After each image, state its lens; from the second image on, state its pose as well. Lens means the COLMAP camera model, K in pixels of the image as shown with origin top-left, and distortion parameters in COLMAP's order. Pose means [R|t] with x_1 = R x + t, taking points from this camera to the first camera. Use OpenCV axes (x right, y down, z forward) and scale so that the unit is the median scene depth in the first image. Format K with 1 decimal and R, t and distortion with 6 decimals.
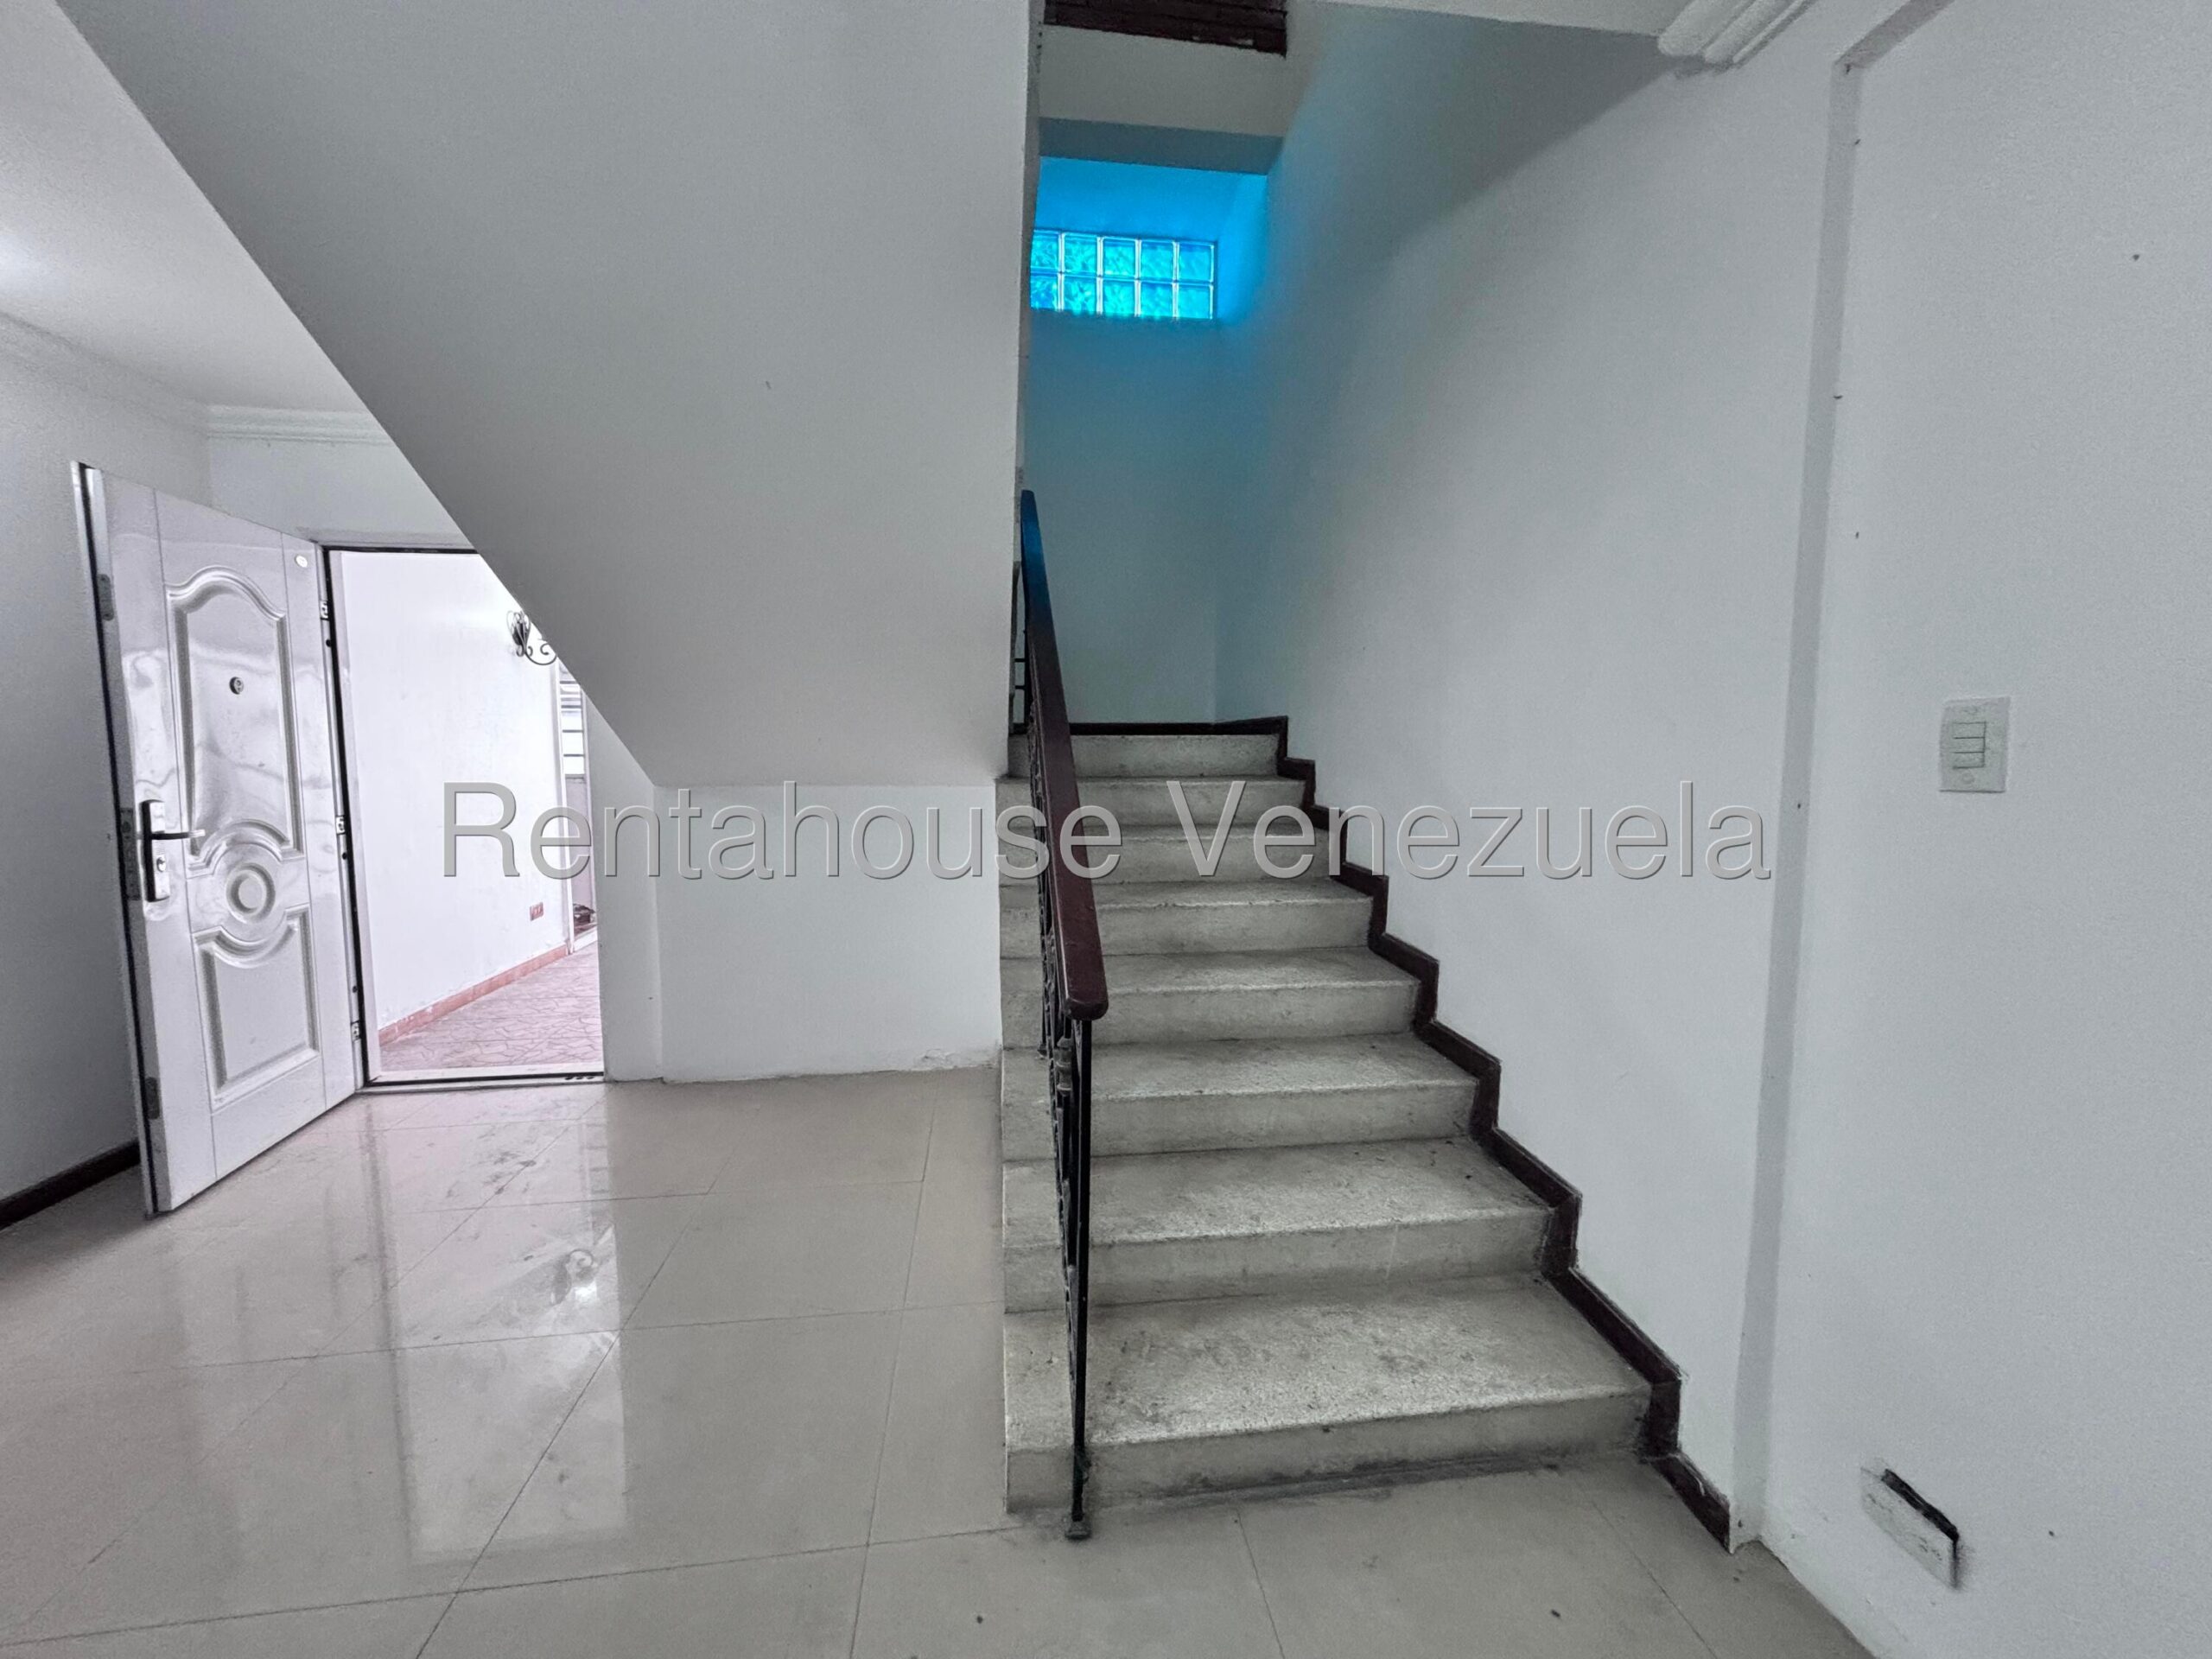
lens RADIAL K [[887.5, 0, 1079.5], [0, 887.5, 815.8], [0, 0, 1]] dist [0.026600, 0.000017]
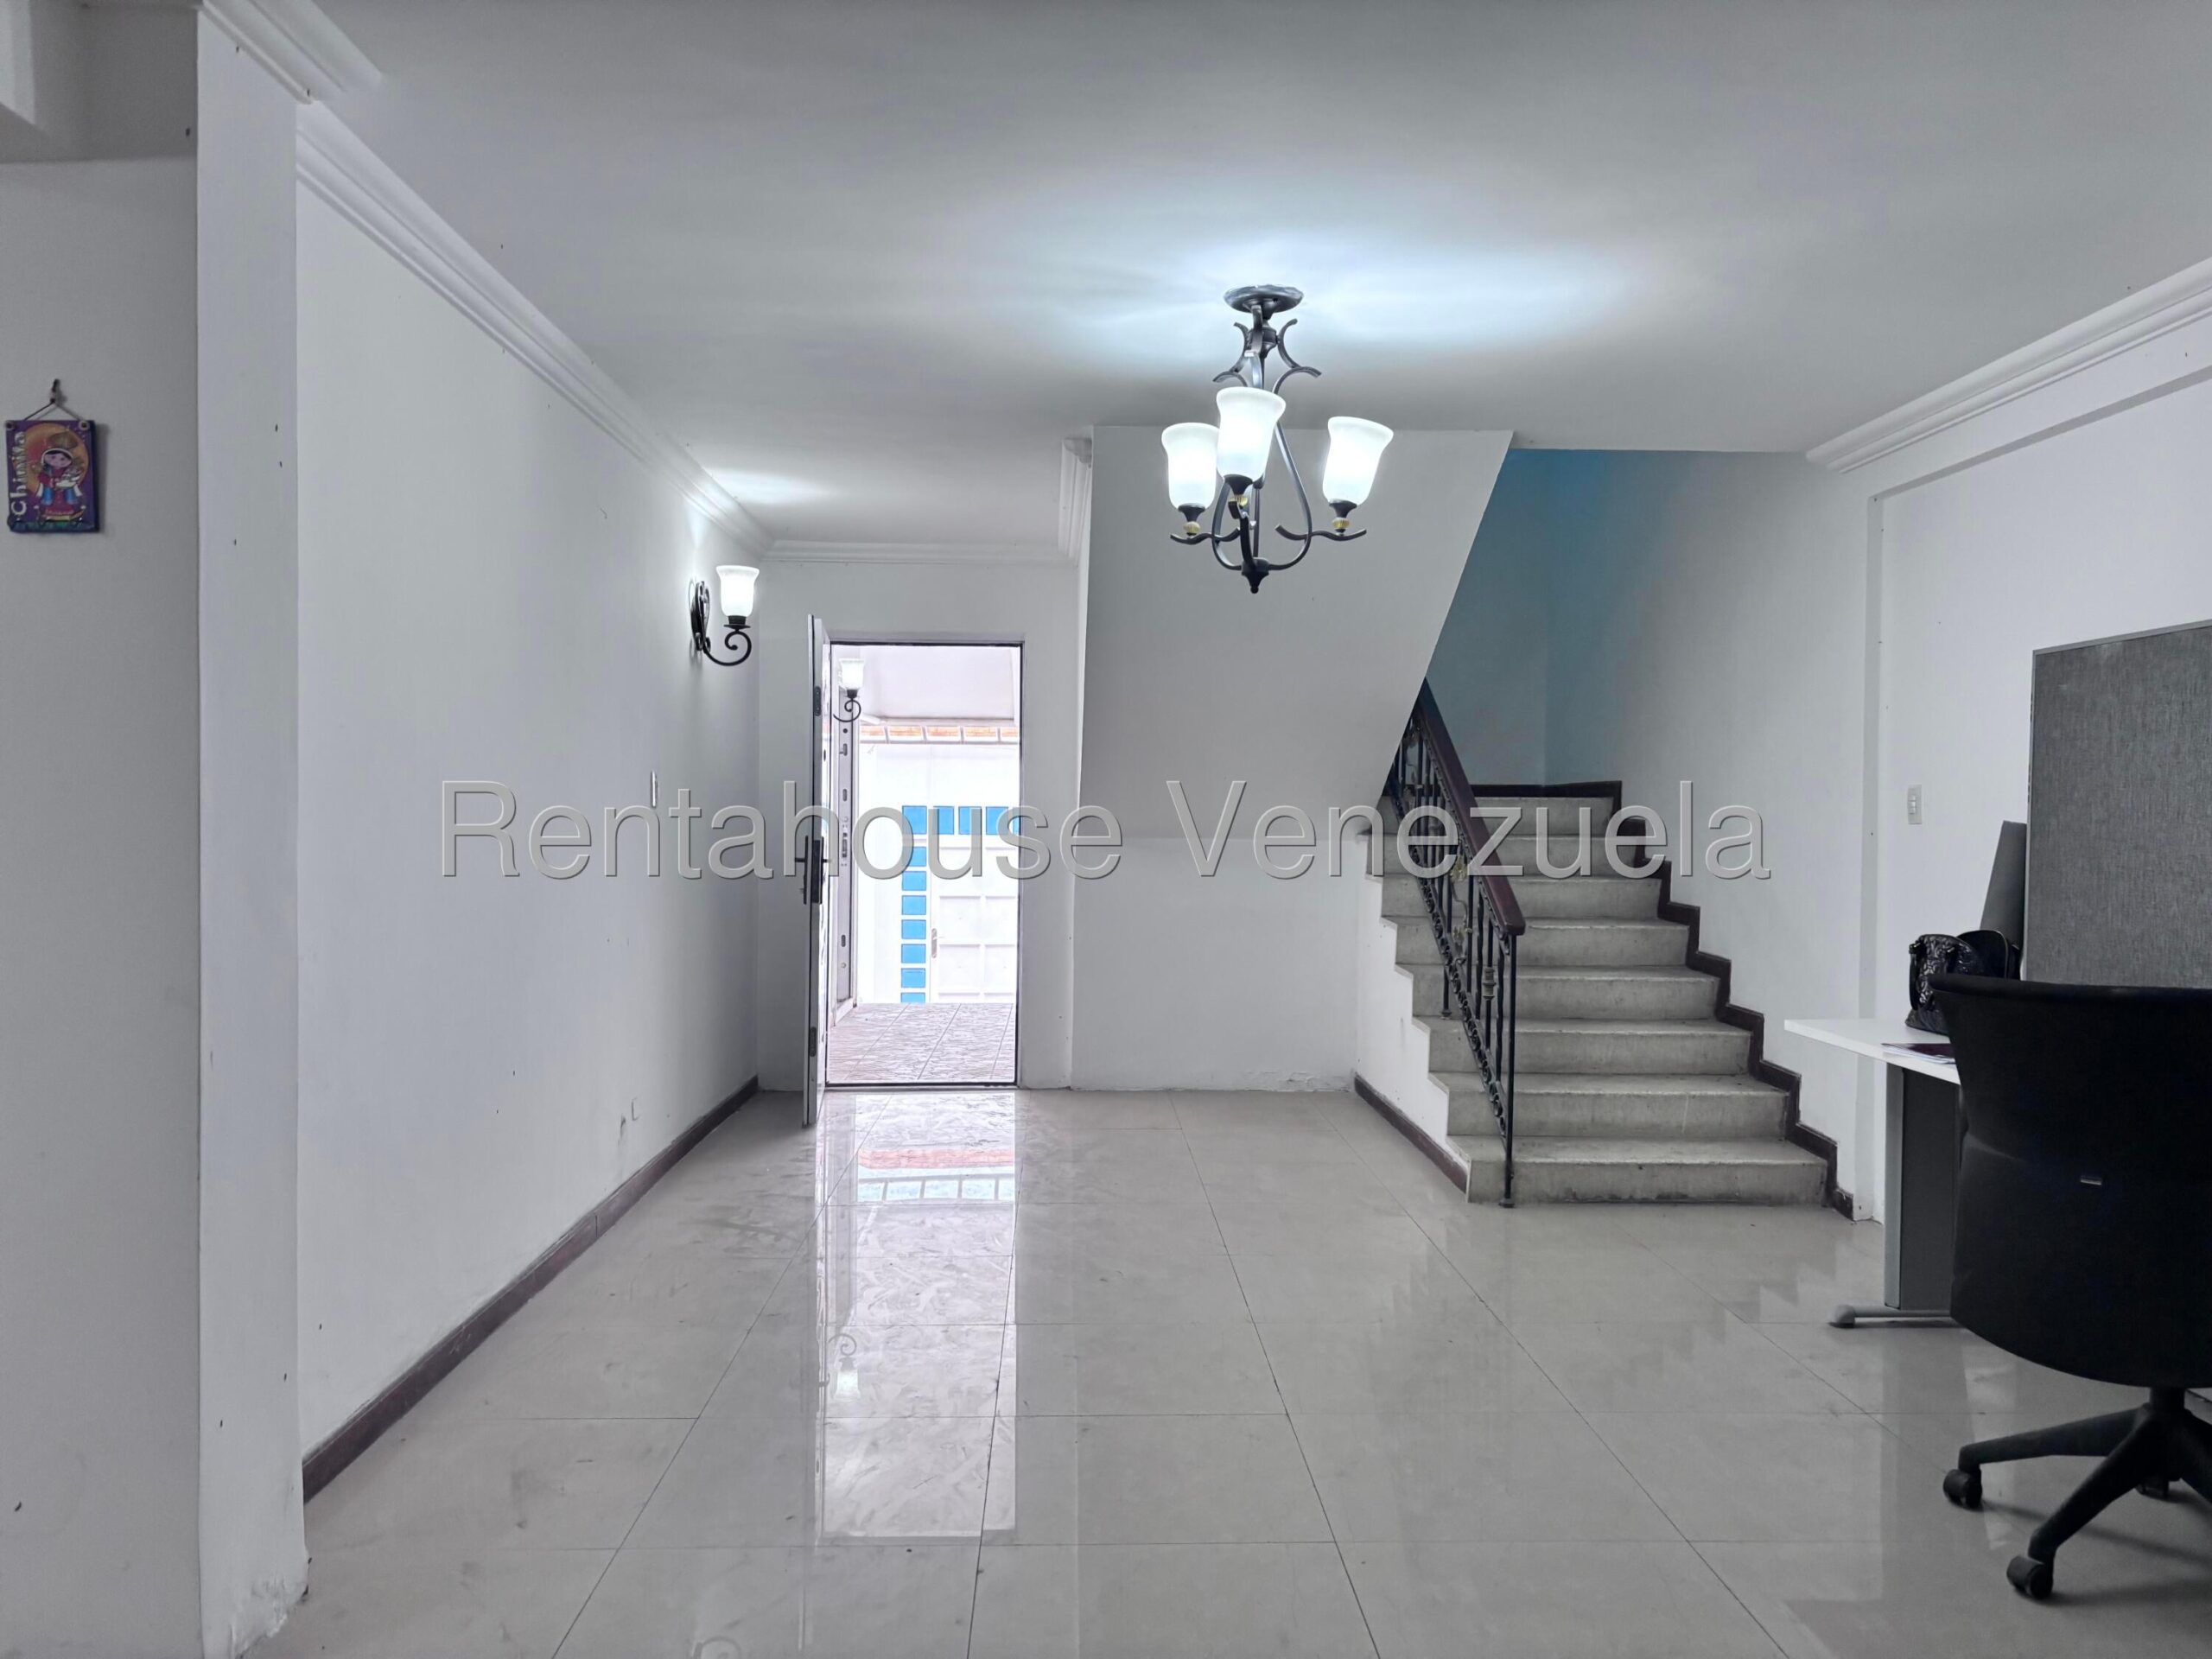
lens RADIAL K [[1641.1, 0, 1106.0], [0, 1641.1, 829.5], [0, 0, 1]] dist [0.088273, -0.114524]
pose [[0.997007, 0.012968, -0.076210, -0.369760], [-0.018538, 0.997171, -0.072841, 0.163130], [0.075050, 0.074035, 0.994428, -1.635309]]
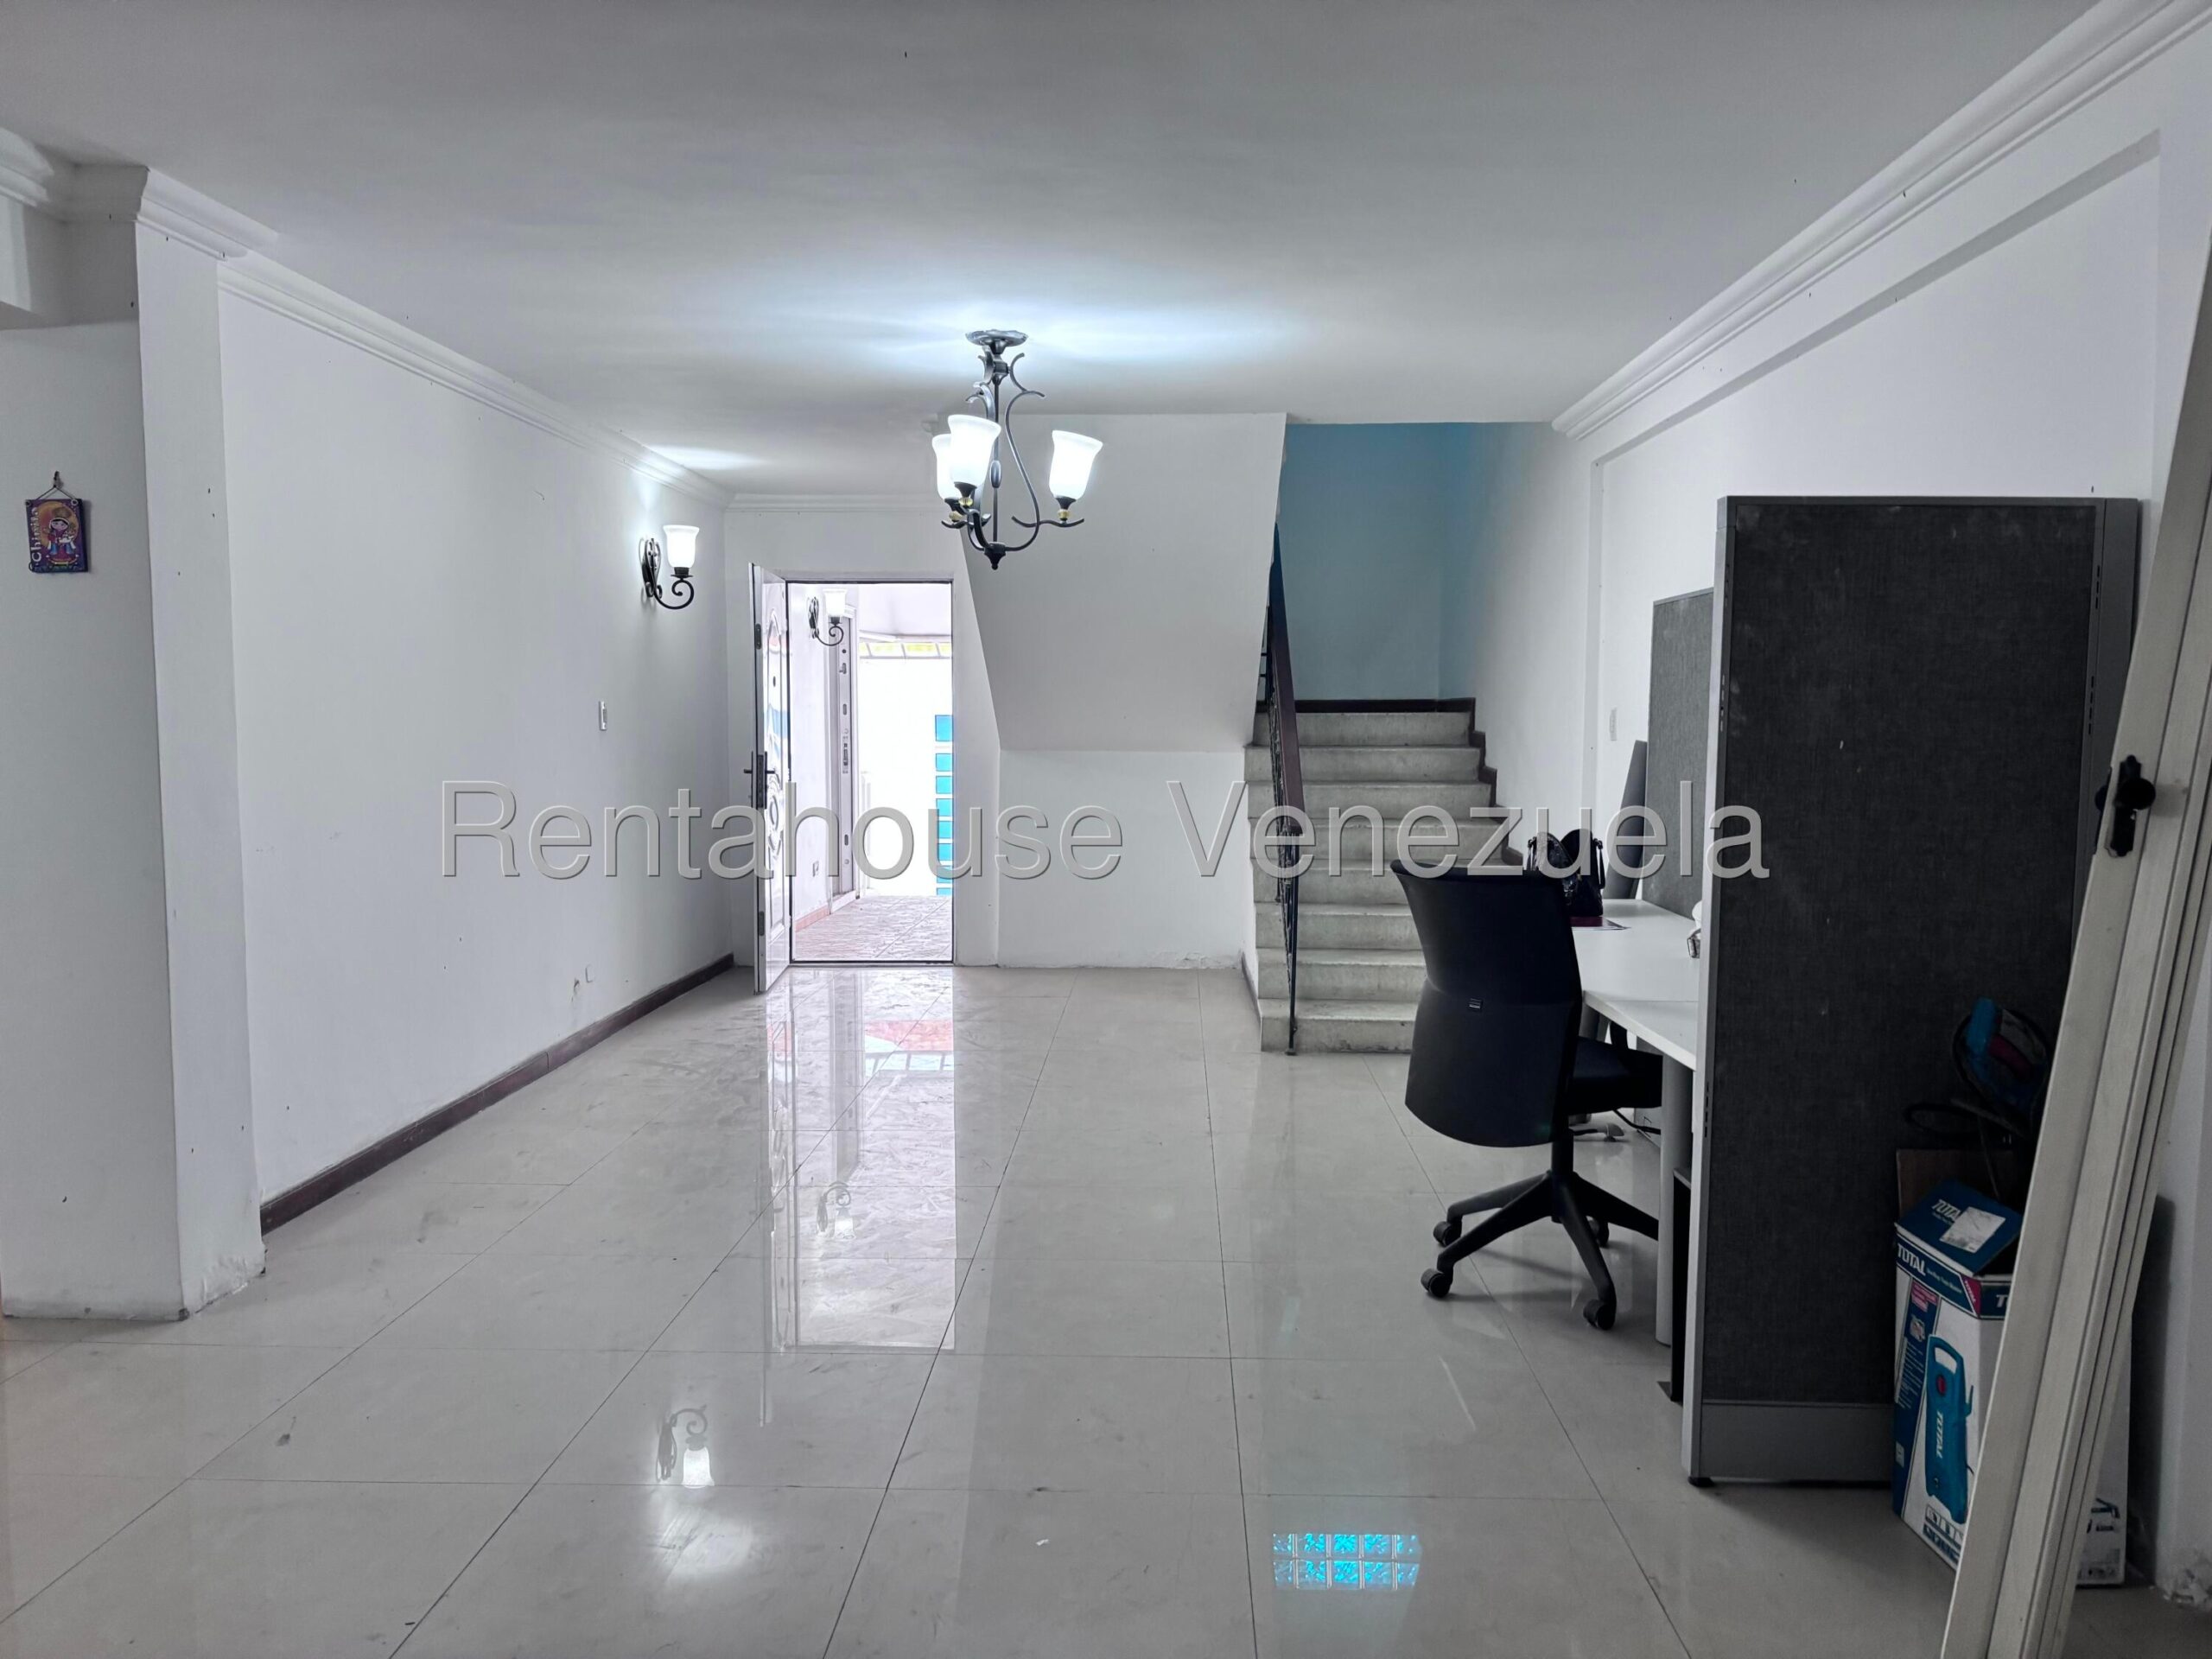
lens RADIAL K [[1641.1, 0, 1106.0], [0, 1641.1, 829.5], [0, 0, 1]] dist [0.088273, -0.114524]
pose [[0.989541, 0.015858, -0.143381, 0.078067], [-0.017530, 0.999792, -0.010409, 0.160080], [0.143186, 0.012813, 0.989613, -2.059278]]
